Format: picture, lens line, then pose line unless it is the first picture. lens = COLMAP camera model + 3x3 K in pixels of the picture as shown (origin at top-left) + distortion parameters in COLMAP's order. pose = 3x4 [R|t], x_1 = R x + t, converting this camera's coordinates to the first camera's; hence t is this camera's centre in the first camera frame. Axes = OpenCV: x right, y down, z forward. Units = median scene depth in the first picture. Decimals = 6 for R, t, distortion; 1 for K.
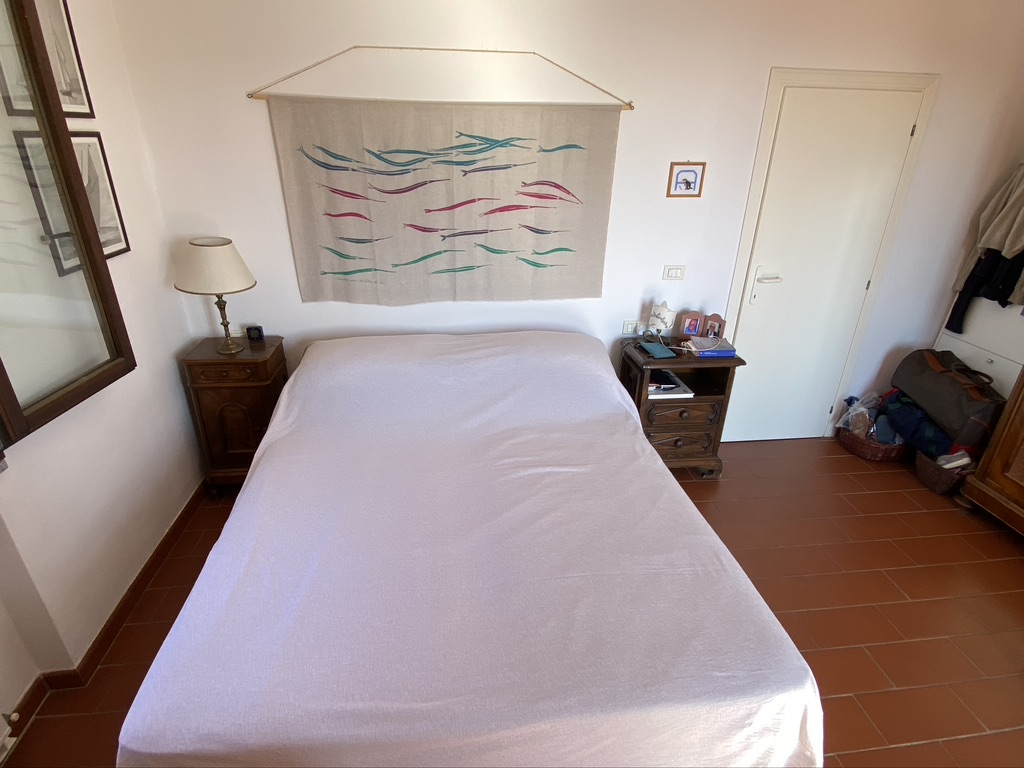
lens RADIAL K [[522.3, 0, 508.8], [0, 522.3, 381.9], [0, 0, 1]] dist [0.067362, -0.063629]
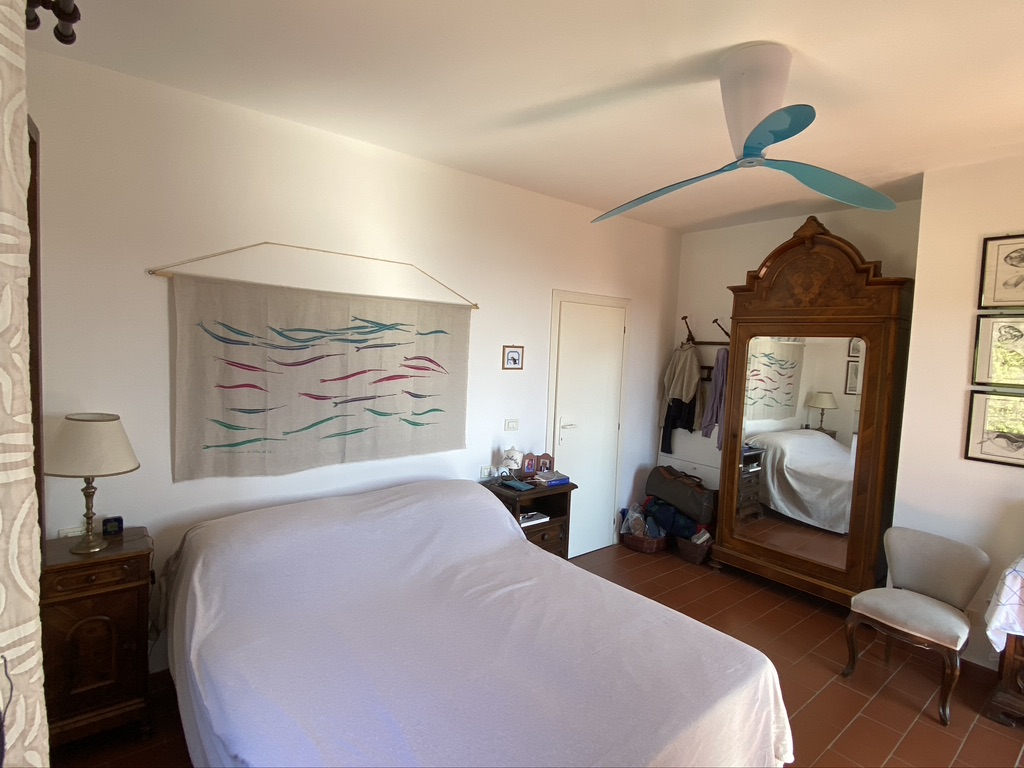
lens RADIAL K [[522.0, 0, 508.7], [0, 522.0, 383.9], [0, 0, 1]] dist [0.071368, -0.068290]
pose [[0.842665, -0.019318, 0.538092, -0.405589], [0.196994, 0.941131, -0.274710, 0.049270], [-0.501108, 0.337489, 0.796864, -0.041741]]
